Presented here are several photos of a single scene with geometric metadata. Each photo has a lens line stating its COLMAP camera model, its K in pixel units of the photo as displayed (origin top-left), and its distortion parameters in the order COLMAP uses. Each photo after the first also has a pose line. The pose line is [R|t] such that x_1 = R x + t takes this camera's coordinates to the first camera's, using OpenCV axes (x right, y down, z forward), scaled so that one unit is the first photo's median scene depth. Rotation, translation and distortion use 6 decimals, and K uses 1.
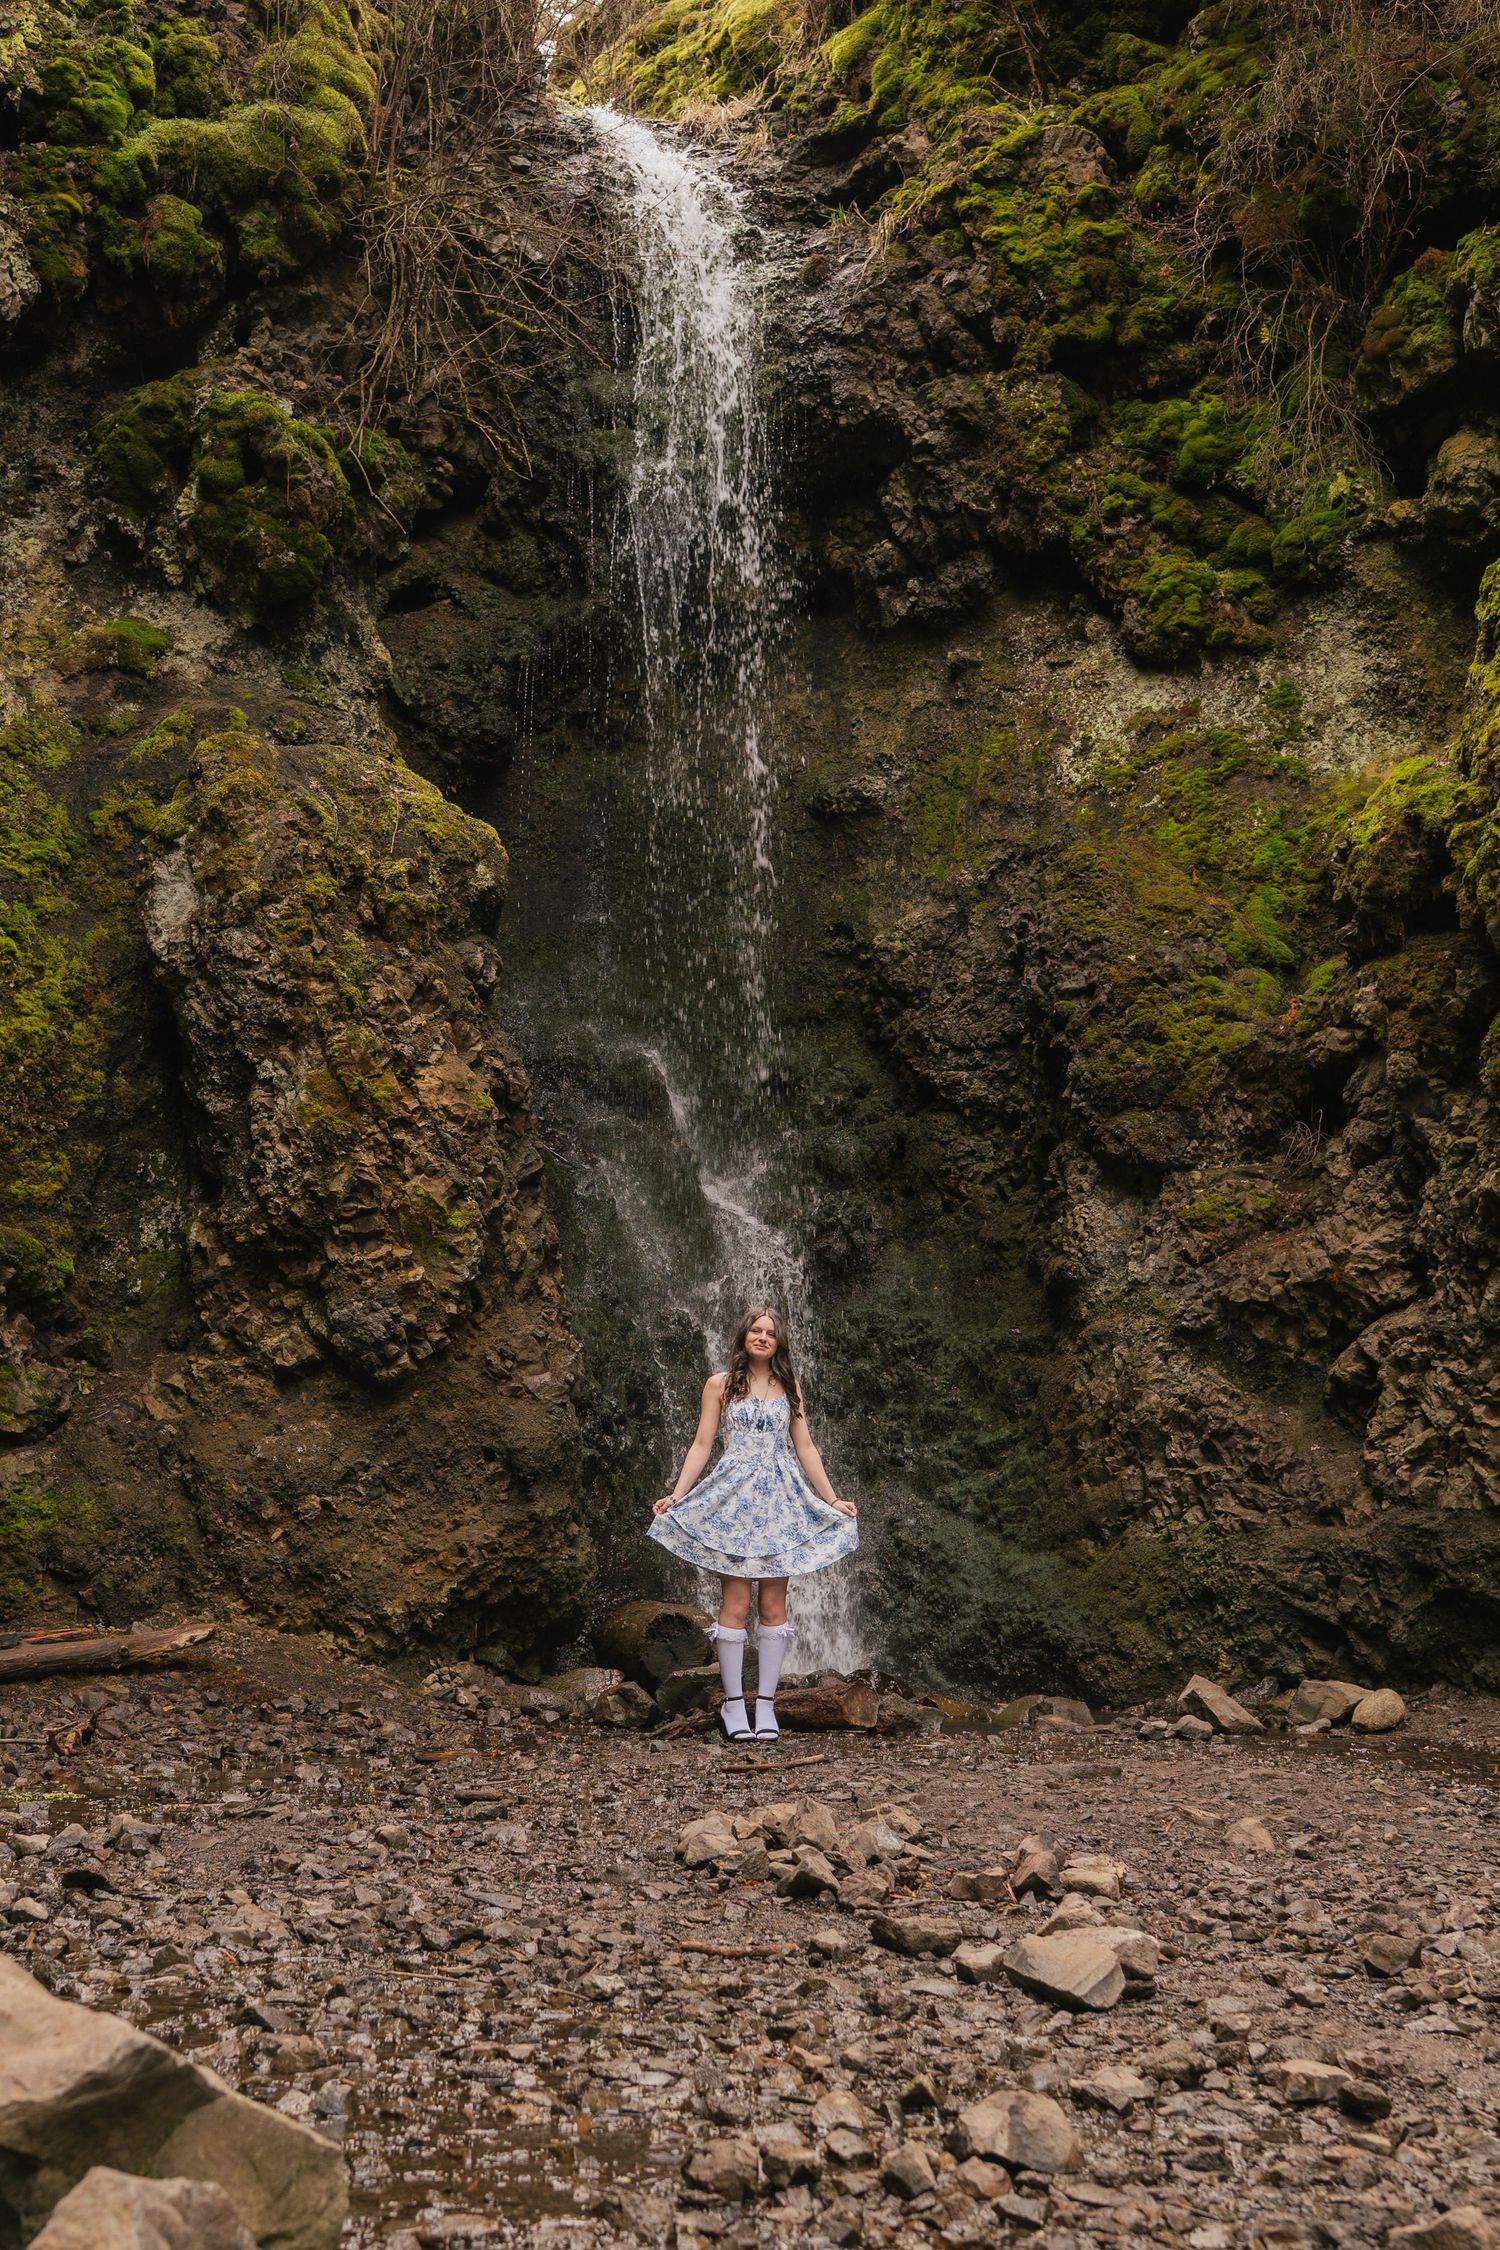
lens RADIAL K [[2172.8, 0, 750.0], [0, 2172.8, 1125.0], [0, 0, 1]] dist [0.004475, 0.007783]
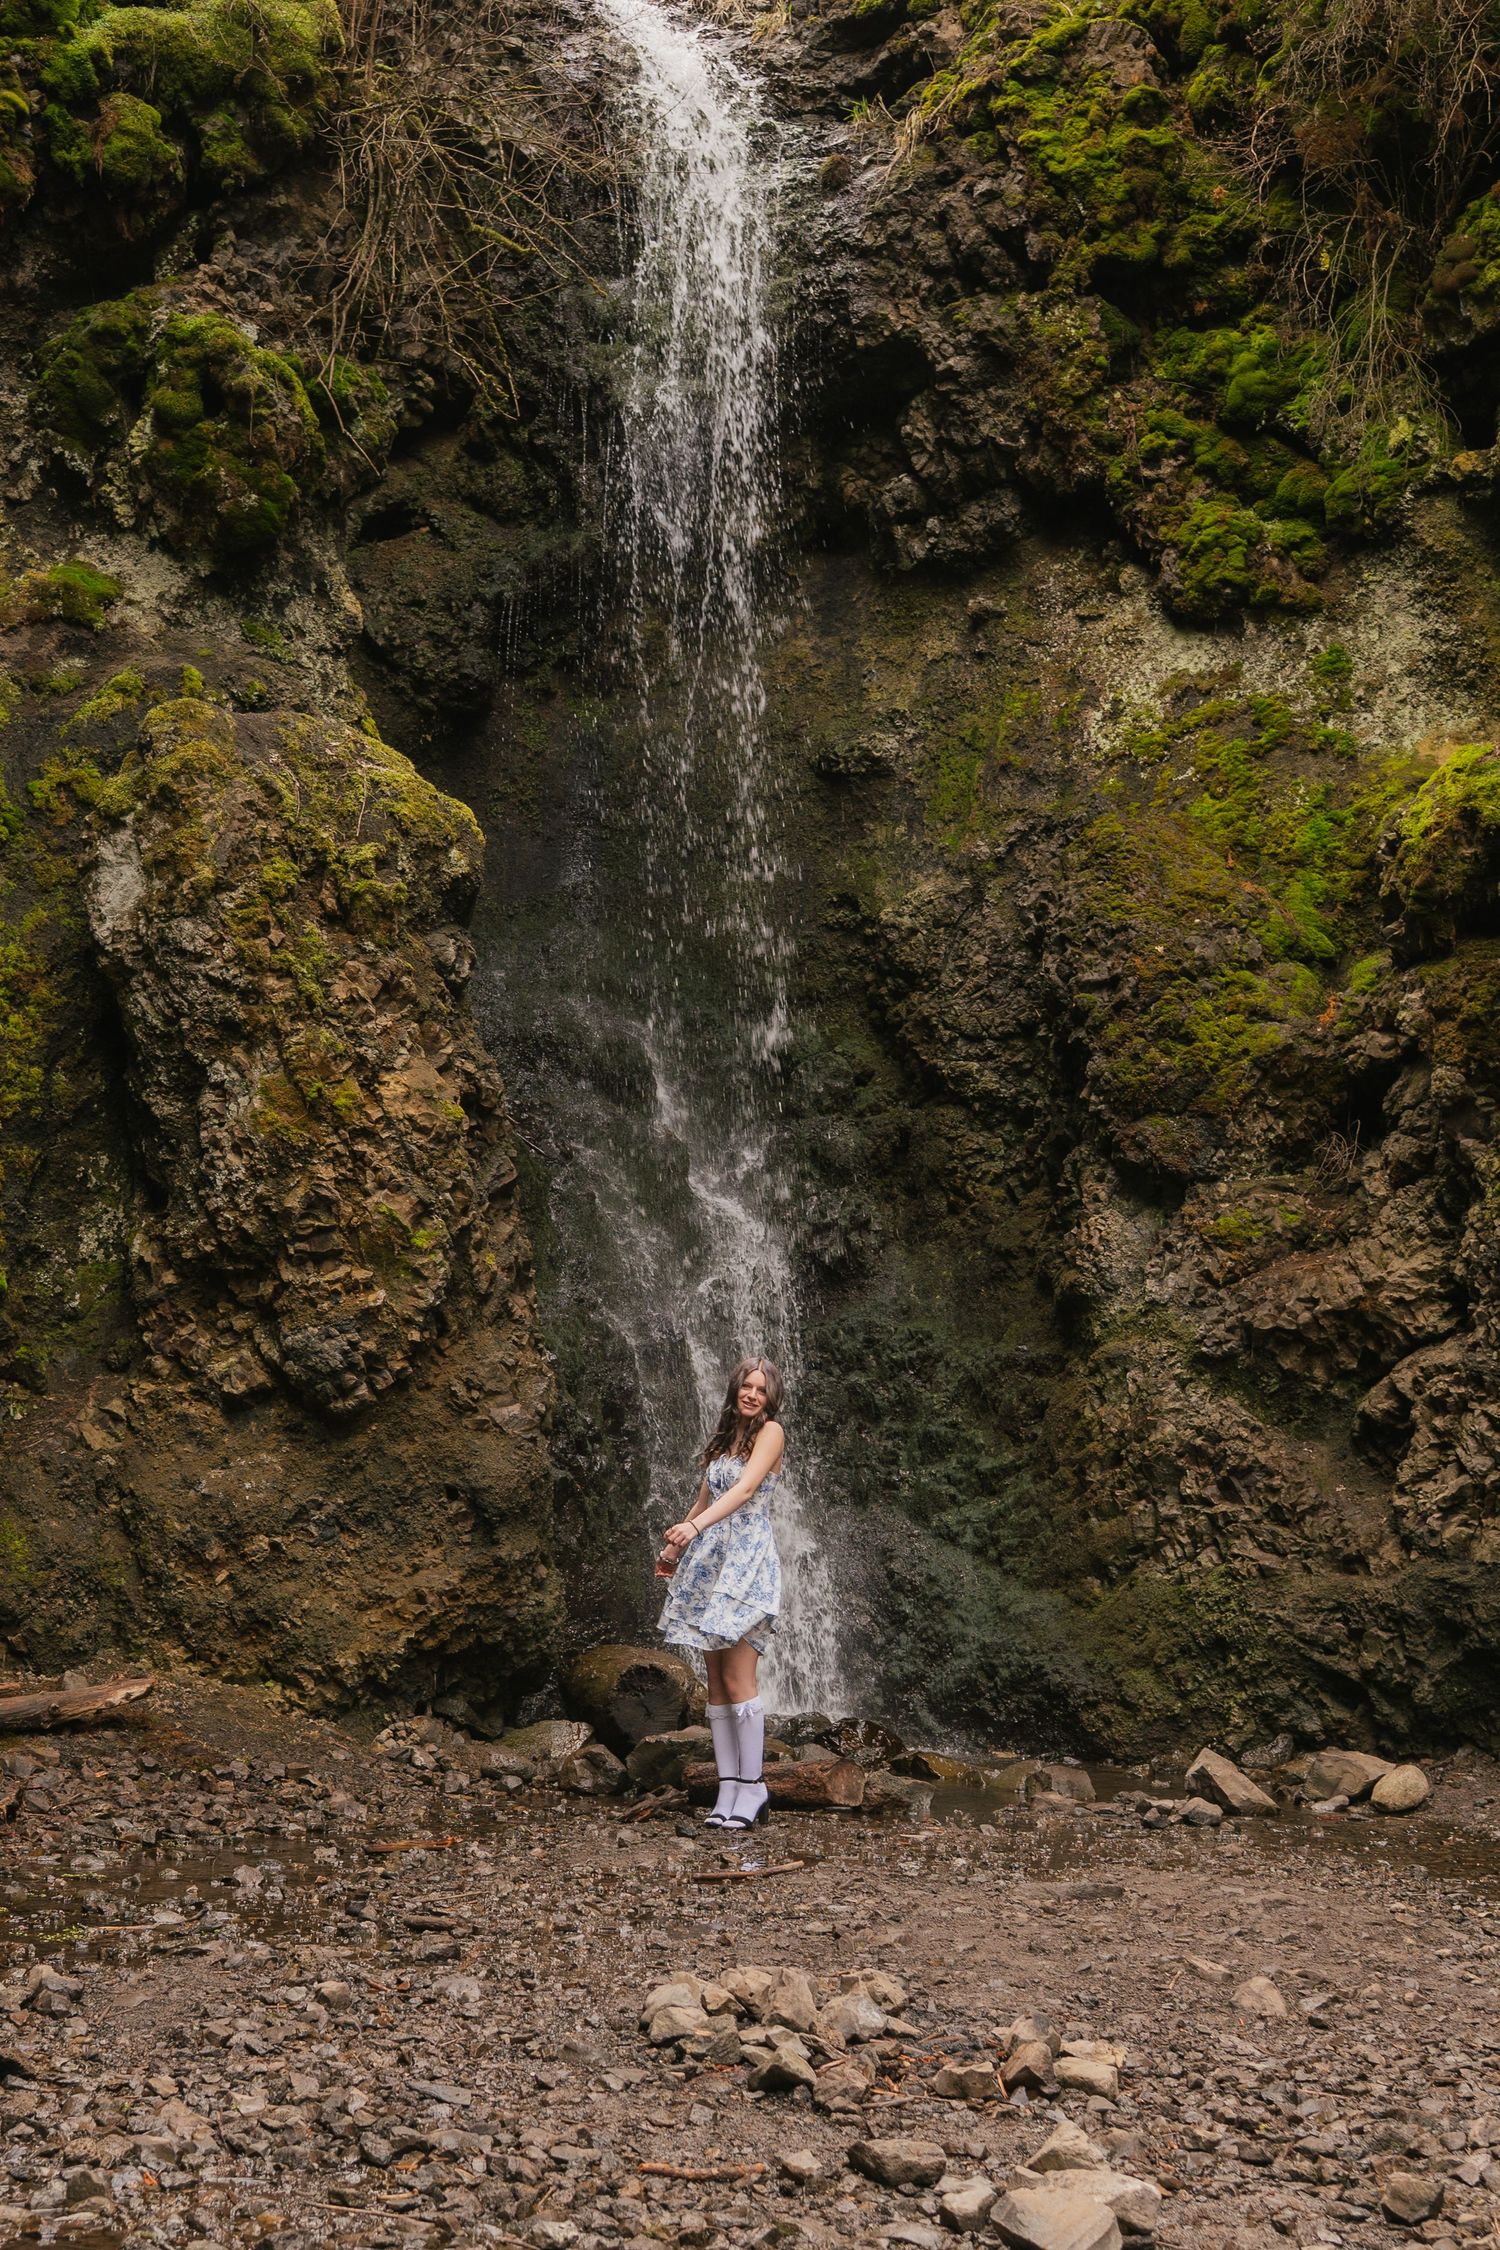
lens RADIAL K [[2265.8, 0, 757.8], [0, 2265.8, 908.9], [0, 0, 1]] dist [0.004878, 0.007246]
pose [[0.999746, 0.022323, 0.003236, 0.001685], [-0.022435, 0.998943, 0.040116, -0.131770], [-0.002337, -0.040179, 0.999190, 0.039907]]
